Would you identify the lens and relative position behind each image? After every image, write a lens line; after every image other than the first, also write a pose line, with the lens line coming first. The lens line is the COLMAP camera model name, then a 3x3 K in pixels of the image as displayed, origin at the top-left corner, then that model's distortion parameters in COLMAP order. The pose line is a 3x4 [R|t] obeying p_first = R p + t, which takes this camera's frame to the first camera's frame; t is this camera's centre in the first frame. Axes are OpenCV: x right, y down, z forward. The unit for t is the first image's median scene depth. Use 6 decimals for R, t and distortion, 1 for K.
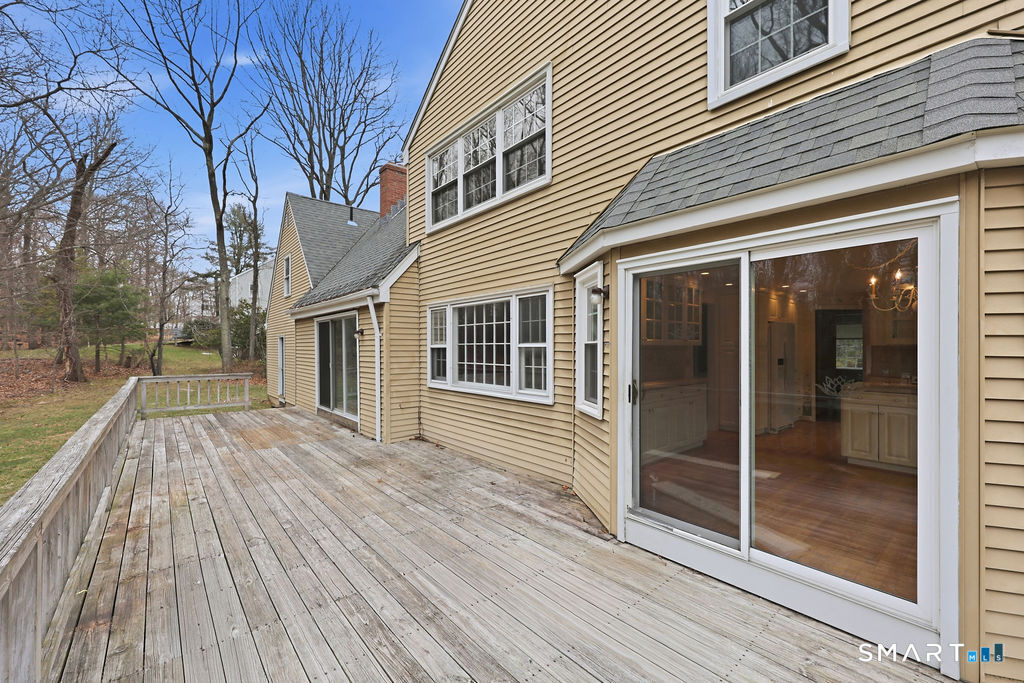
lens RADIAL K [[417.9, 0, 512.0], [0, 417.9, 341.5], [0, 0, 1]] dist [-0.000831, -0.000065]
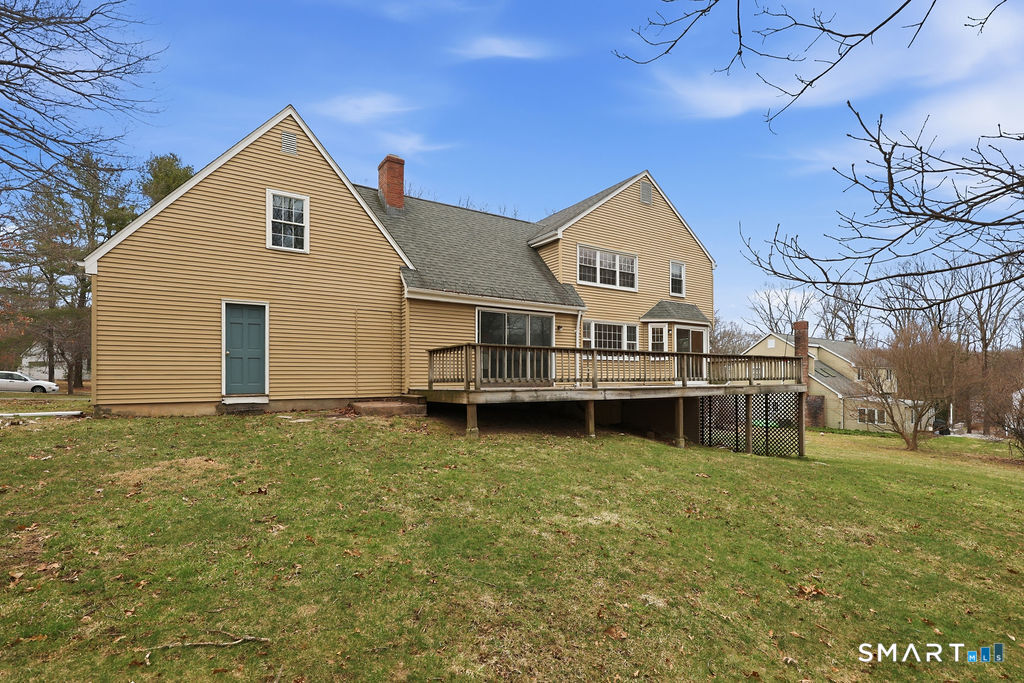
lens RADIAL K [[468.6, 0, 510.9], [0, 468.6, 379.3], [0, 0, 1]] dist [0.001074, 0.000037]
pose [[0.147005, 0.013412, 0.989045, -3.152632], [-0.004459, 0.999907, -0.012896, 0.297864], [-0.989126, -0.002514, 0.147051, 1.253102]]
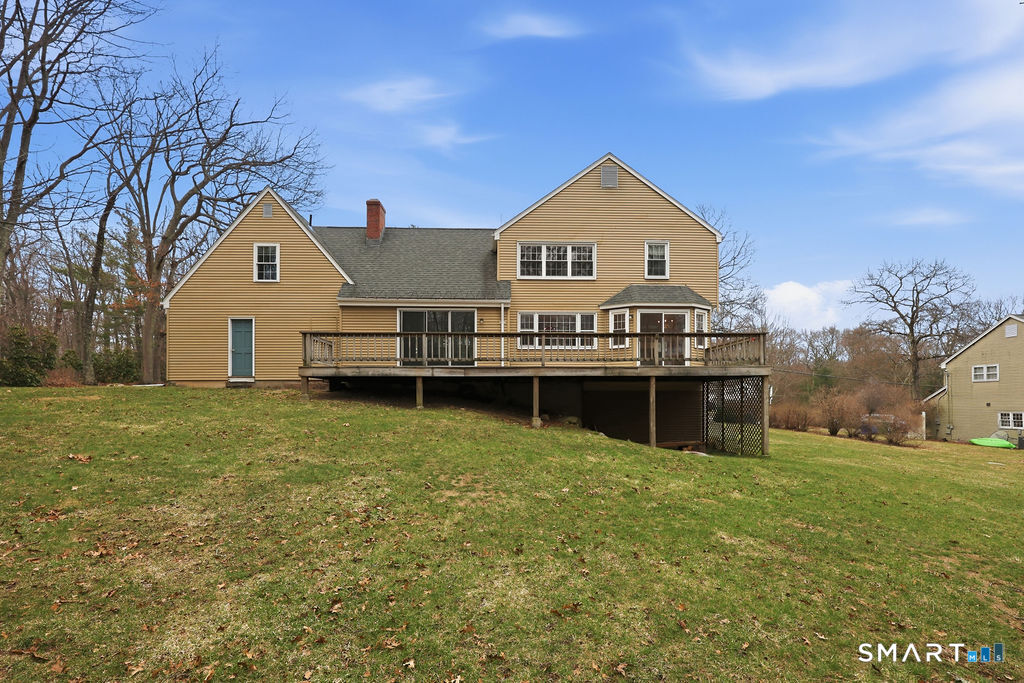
lens RADIAL K [[427.7, 0, 514.2], [0, 427.7, 401.1], [0, 0, 1]] dist [-0.001858, -0.000207]
pose [[0.624412, 0.000319, 0.781095, -2.484113], [-0.010929, 0.999906, 0.008328, 0.457428], [-0.781019, -0.013737, 0.624357, -0.486792]]
